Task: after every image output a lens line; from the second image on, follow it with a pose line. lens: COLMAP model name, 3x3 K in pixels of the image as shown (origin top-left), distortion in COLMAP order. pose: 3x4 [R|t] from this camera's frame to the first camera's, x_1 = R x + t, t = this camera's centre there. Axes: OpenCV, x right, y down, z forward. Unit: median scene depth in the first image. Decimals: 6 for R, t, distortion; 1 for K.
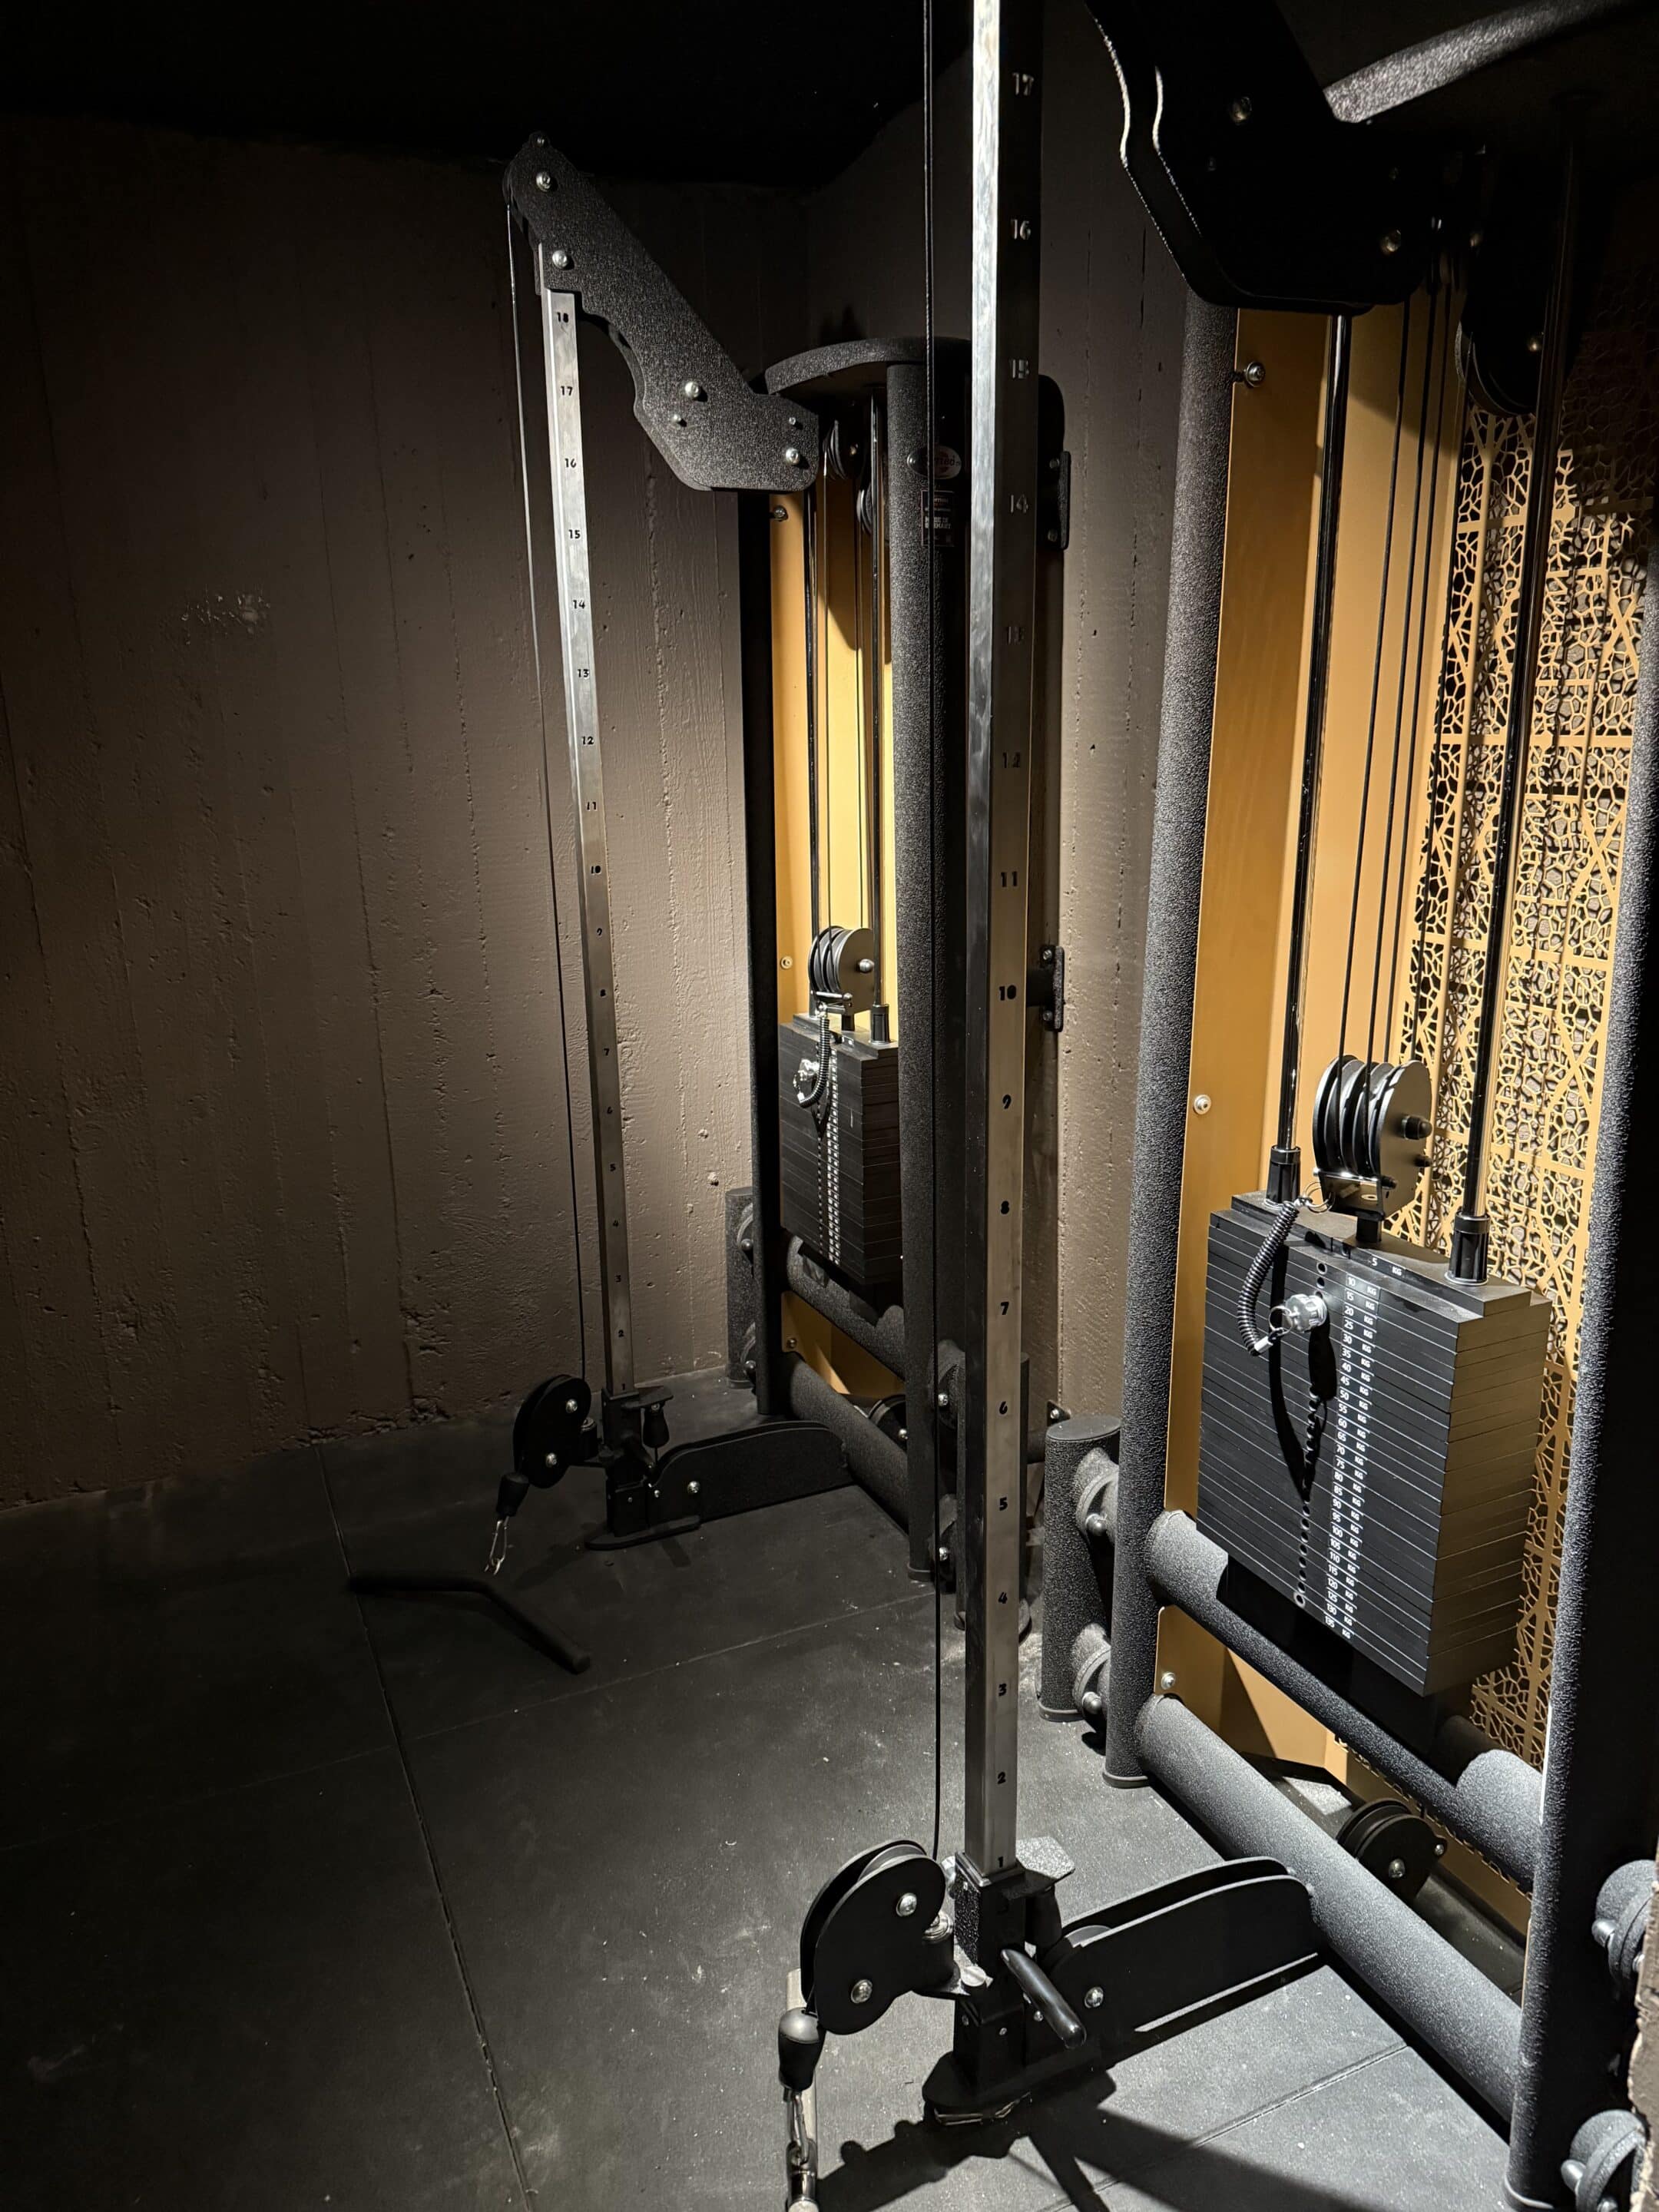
lens RADIAL K [[1557.6, 0, 828.3], [0, 1557.6, 1100.8], [0, 0, 1]] dist [0.047511, -0.011062]
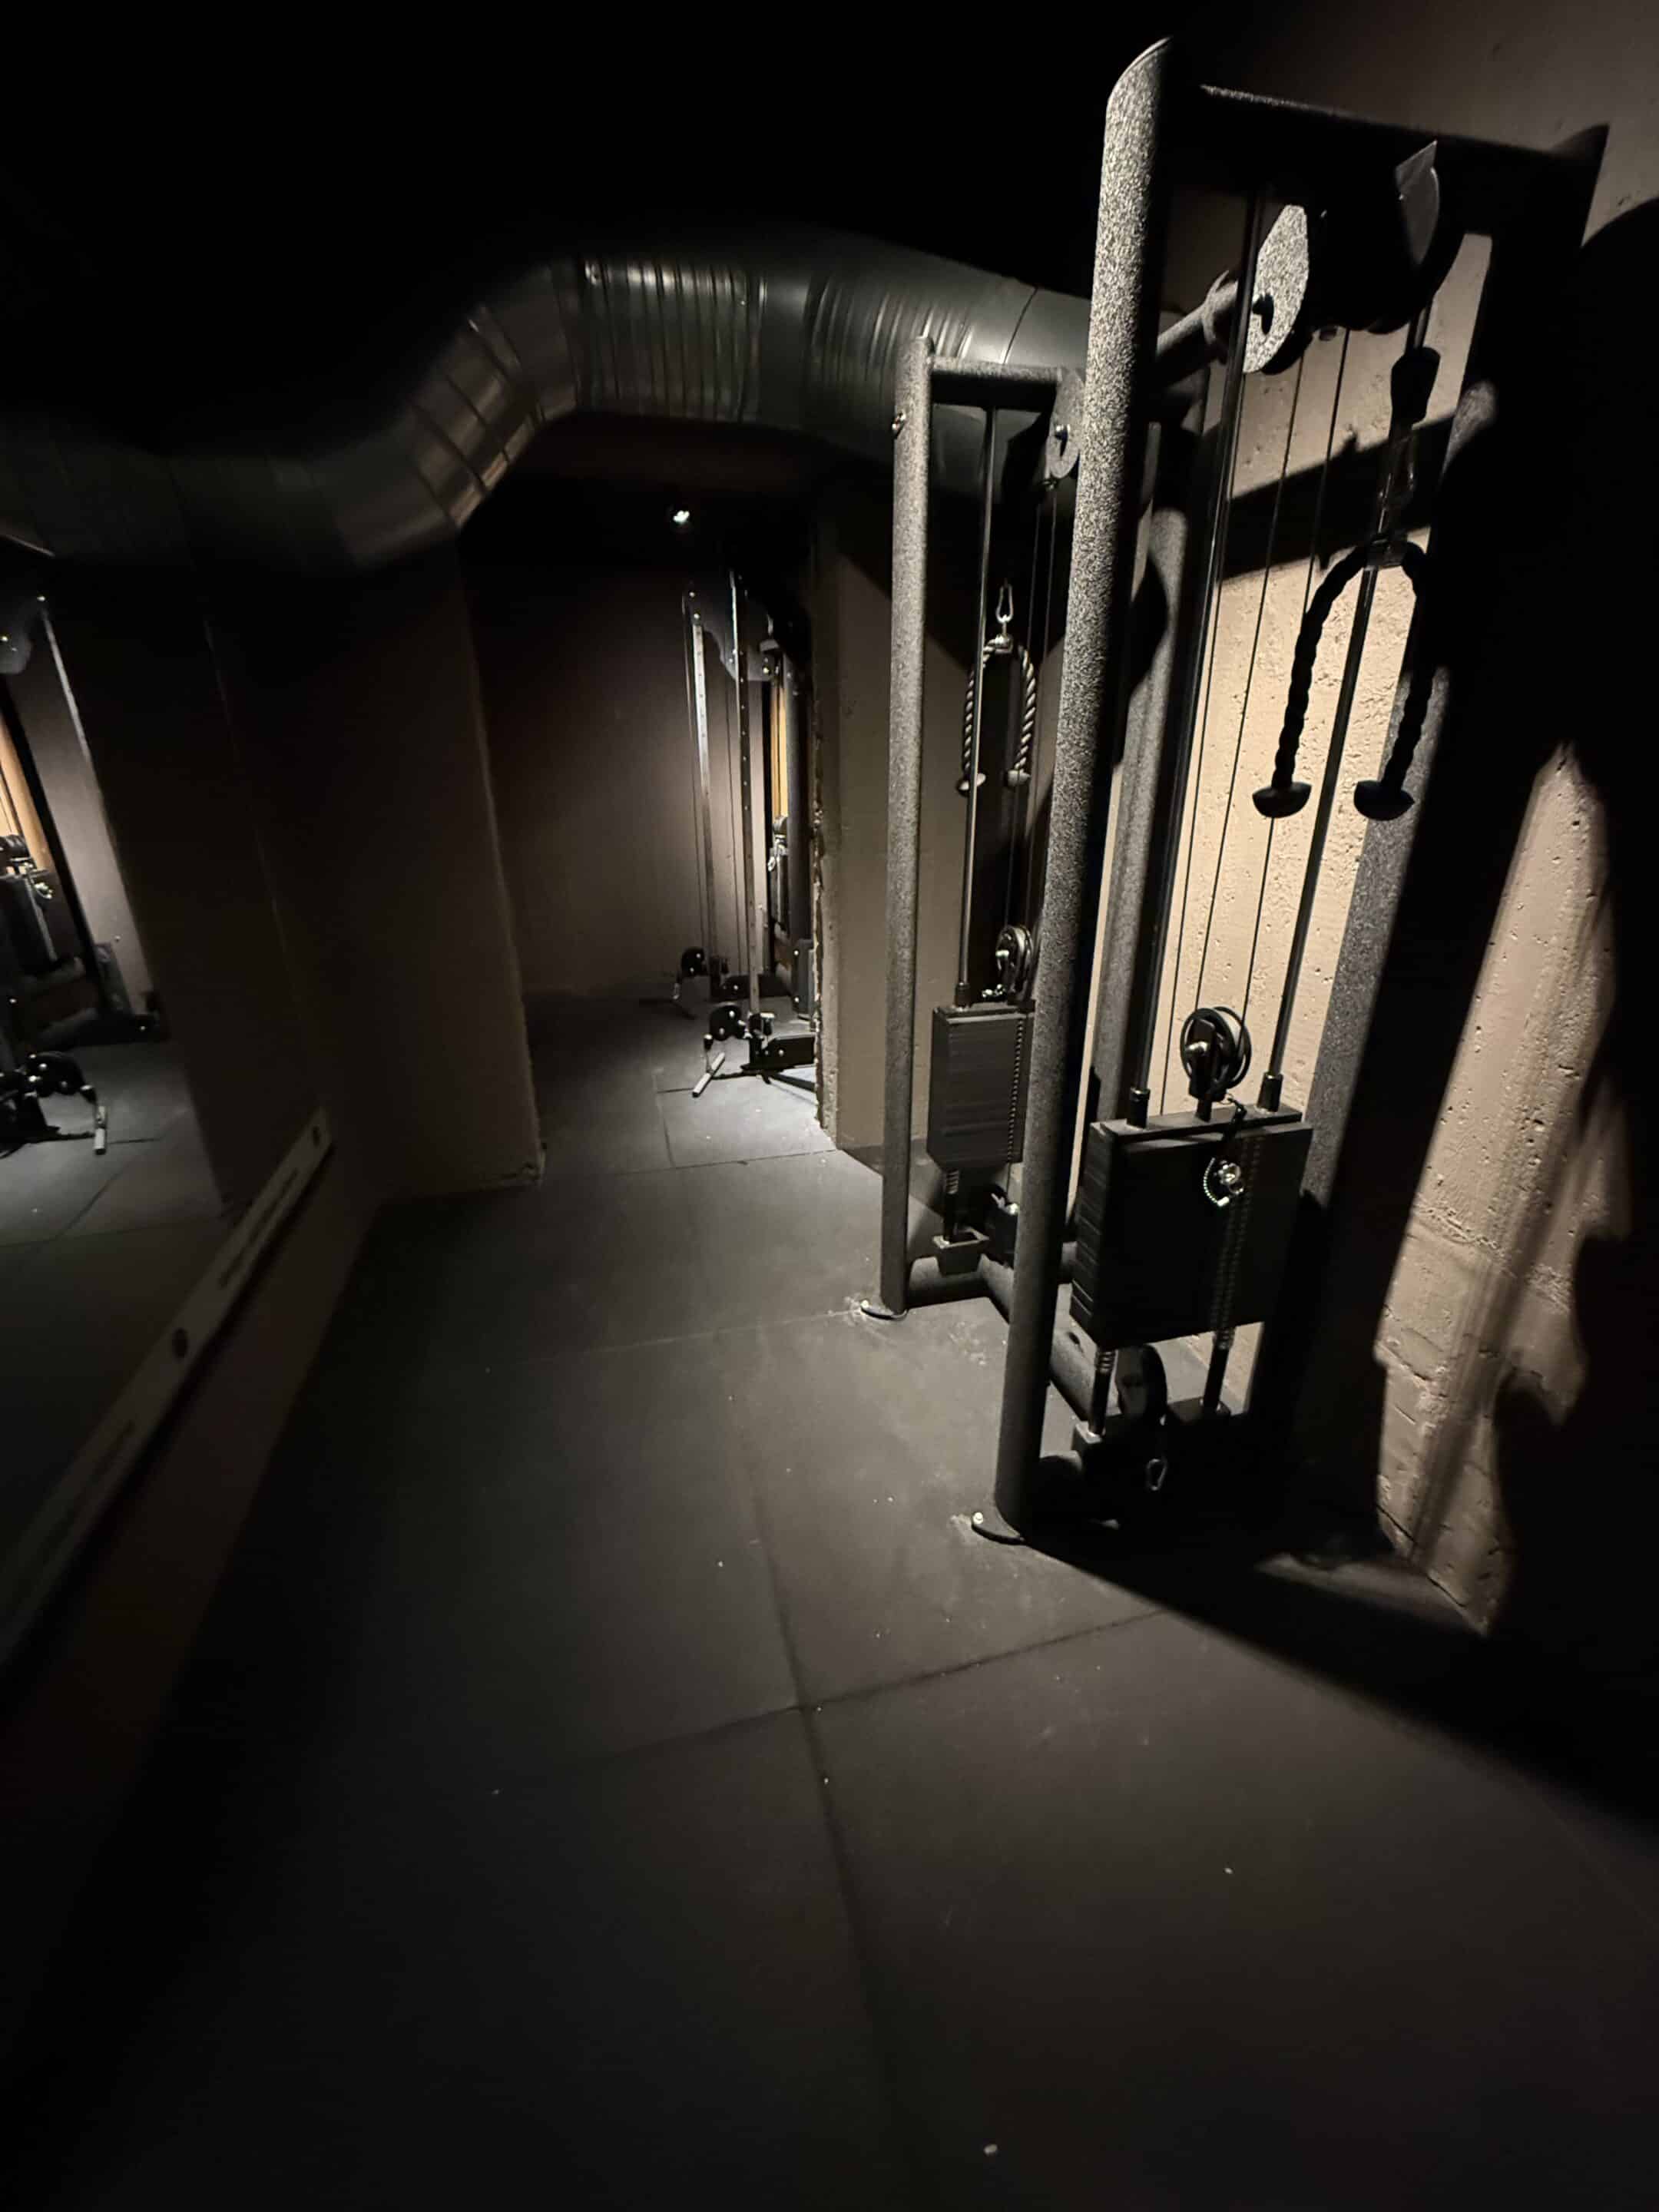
lens RADIAL K [[884.1, 0, 830.5], [0, 884.1, 1109.1], [0, 0, 1]] dist [-0.000062, 0.000001]
pose [[0.984776, 0.071737, -0.158335, 0.490197], [-0.050979, 0.990007, 0.131478, 0.274680], [0.166185, -0.121404, 0.978593, -0.979457]]
